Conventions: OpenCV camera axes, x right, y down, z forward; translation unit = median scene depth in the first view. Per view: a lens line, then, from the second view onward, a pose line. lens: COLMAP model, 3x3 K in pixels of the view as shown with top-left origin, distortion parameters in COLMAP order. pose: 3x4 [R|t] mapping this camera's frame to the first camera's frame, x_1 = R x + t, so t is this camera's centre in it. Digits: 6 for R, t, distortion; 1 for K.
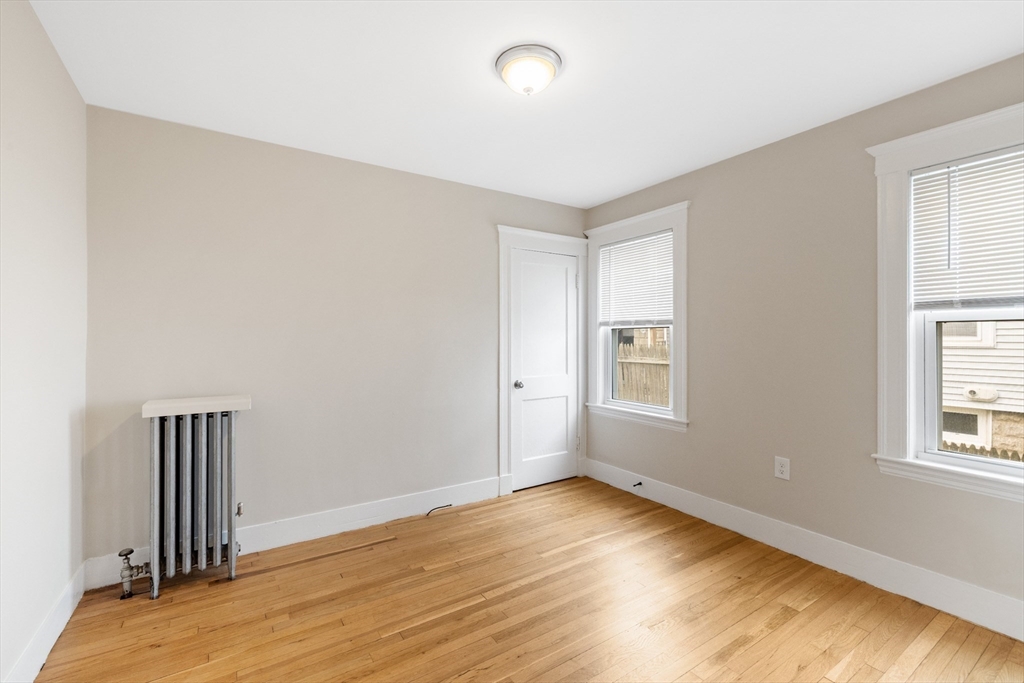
lens RADIAL K [[434.5, 0, 506.4], [0, 434.5, 340.7], [0, 0, 1]] dist [-0.000933, -0.000132]
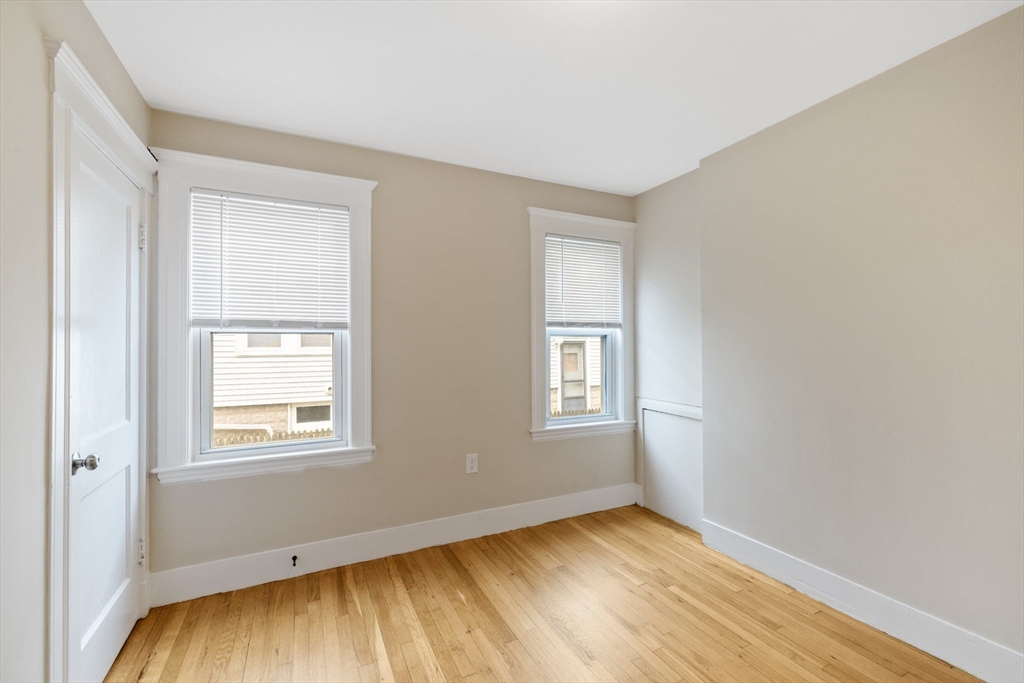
lens RADIAL K [[441.4, 0, 508.4], [0, 441.4, 337.5], [0, 0, 1]] dist [-0.001729, -0.000066]
pose [[0.107194, 0.010605, 0.994182, -0.176415], [0.006546, 0.999914, -0.011372, -0.005069], [-0.994217, 0.007726, 0.107115, 0.292530]]
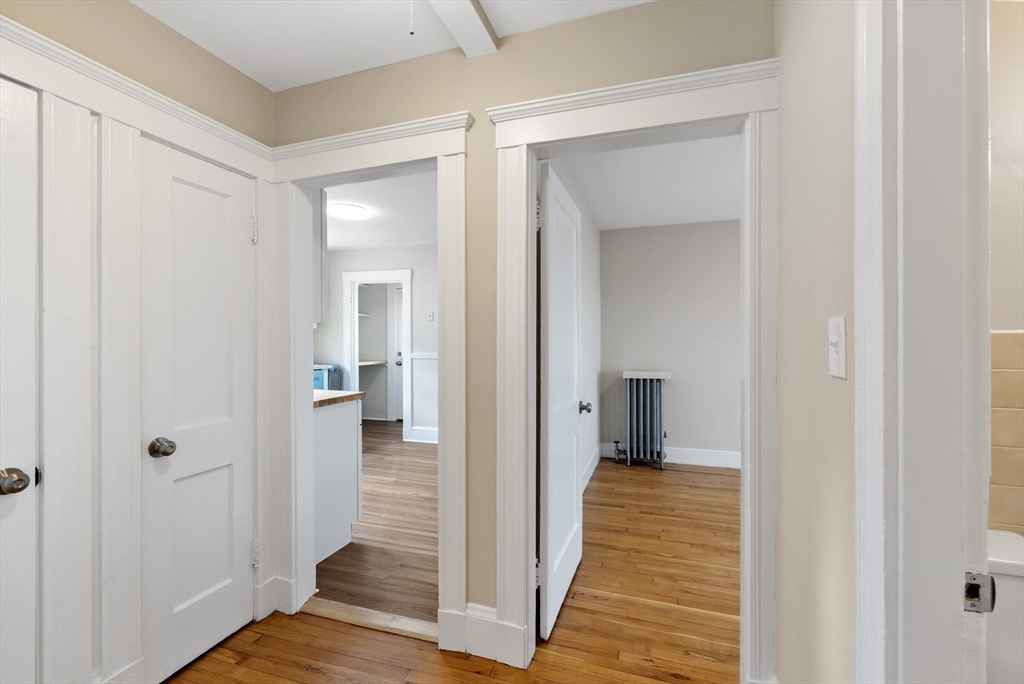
lens RADIAL K [[441.4, 0, 508.4], [0, 441.4, 338.0], [0, 0, 1]] dist [-0.001729, -0.000066]
pose [[0.620704, -0.008610, -0.783998, 0.497311], [0.004747, 0.999963, -0.007223, -0.003098], [0.784031, 0.000762, 0.620722, -0.768939]]
